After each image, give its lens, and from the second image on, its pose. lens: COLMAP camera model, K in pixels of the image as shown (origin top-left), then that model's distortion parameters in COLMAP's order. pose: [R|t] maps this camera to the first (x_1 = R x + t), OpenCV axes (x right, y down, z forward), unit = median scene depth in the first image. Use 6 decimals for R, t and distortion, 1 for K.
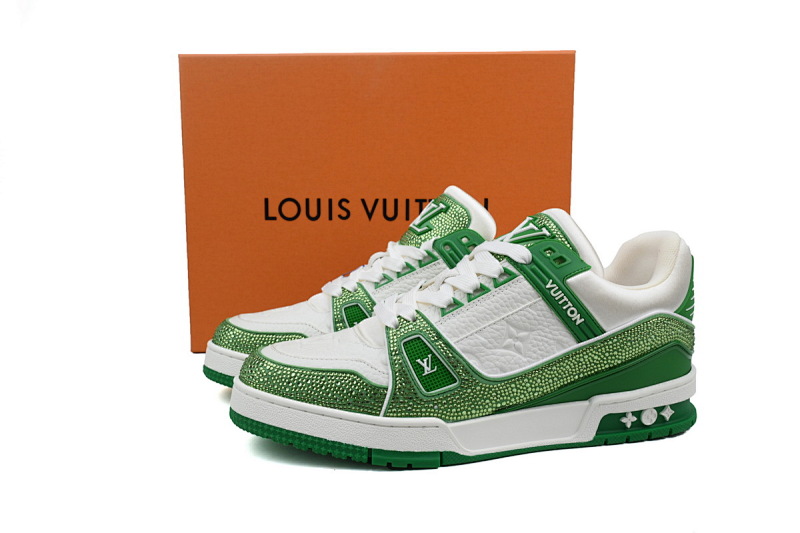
lens RADIAL K [[708.9, 0, 400.0], [0, 708.9, 266.5], [0, 0, 1]] dist [0.005322, 0.000704]
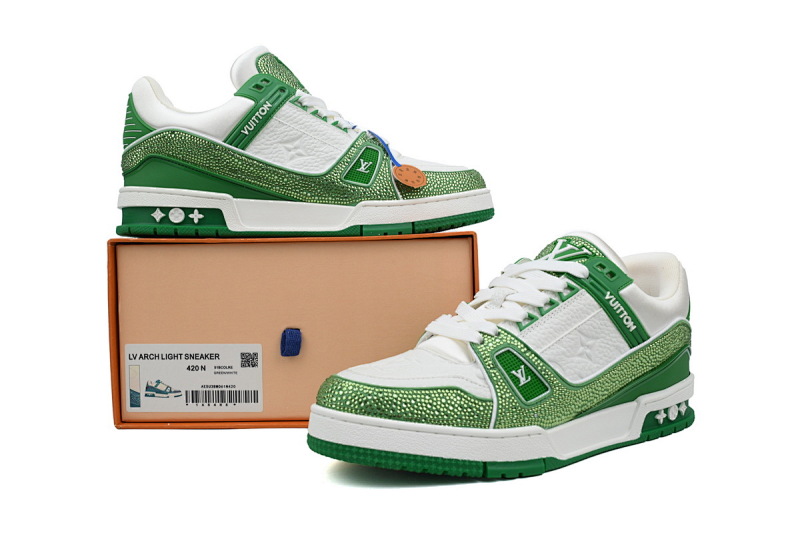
lens RADIAL K [[708.9, 0, 400.0], [0, 708.9, 266.5], [0, 0, 1]] dist [0.005322, 0.000704]
pose [[0.941210, -0.016546, 0.337416, -0.467536], [0.045738, 0.995844, -0.078753, 0.051830], [-0.334711, 0.089556, 0.938056, 0.067014]]
